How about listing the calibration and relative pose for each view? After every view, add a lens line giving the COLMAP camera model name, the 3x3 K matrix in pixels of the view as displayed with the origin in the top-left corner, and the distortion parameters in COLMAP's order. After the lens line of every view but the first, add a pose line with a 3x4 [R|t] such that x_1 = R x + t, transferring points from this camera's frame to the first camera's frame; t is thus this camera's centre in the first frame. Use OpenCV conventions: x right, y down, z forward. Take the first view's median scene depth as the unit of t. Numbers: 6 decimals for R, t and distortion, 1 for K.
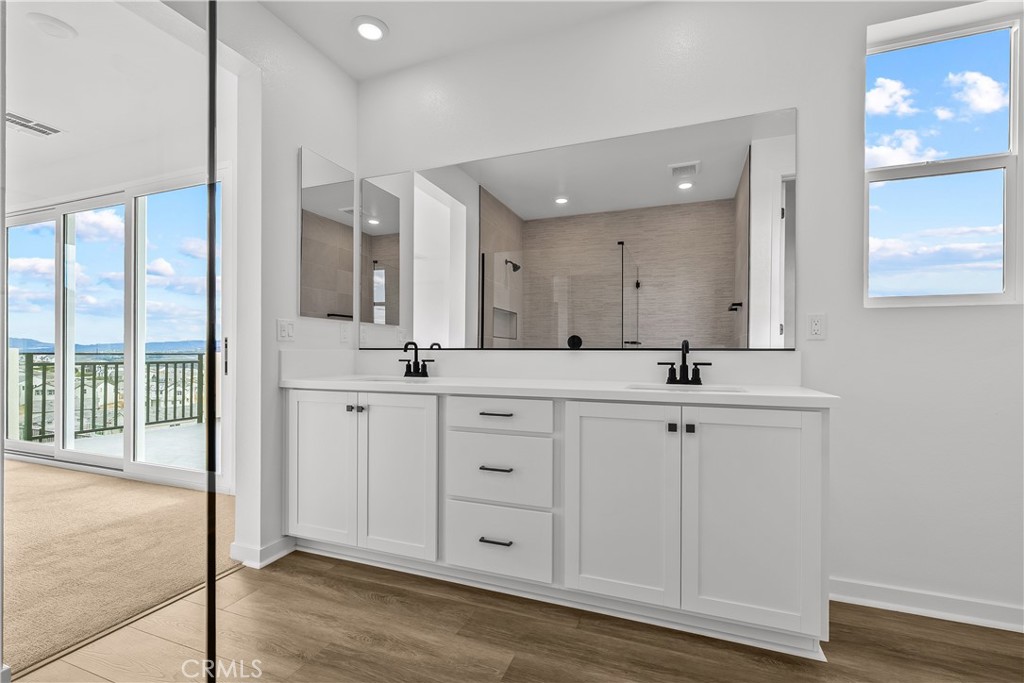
lens RADIAL K [[430.8, 0, 526.7], [0, 430.8, 352.9], [0, 0, 1]] dist [0.006796, 0.000495]
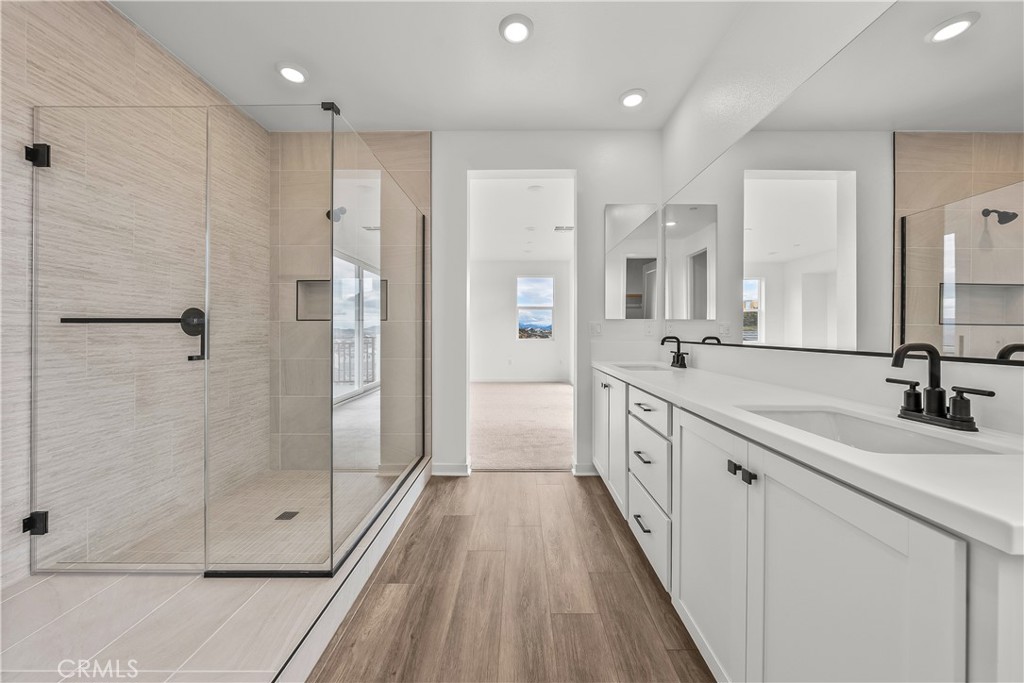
lens RADIAL K [[354.0, 0, 531.3], [0, 354.0, 332.4], [0, 0, 1]] dist [-0.001326, 0.000081]
pose [[0.383270, -0.000723, -0.923636, 0.528234], [-0.007378, 0.999965, -0.003844, -0.034060], [0.923607, 0.008288, 0.383252, 0.318811]]
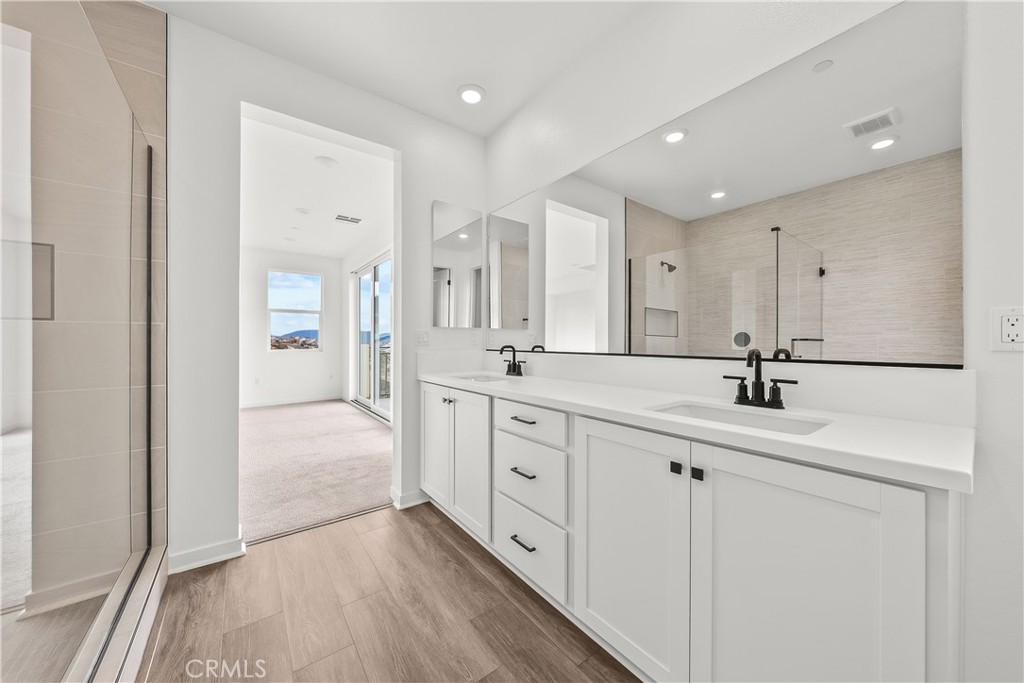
lens RADIAL K [[354.0, 0, 524.6], [0, 354.0, 341.5], [0, 0, 1]] dist [-0.001326, 0.000081]
pose [[0.856859, -0.002124, -0.515547, 0.301624], [-0.001856, 0.999972, -0.007206, -0.033630], [0.515548, 0.007131, 0.856831, 0.218612]]
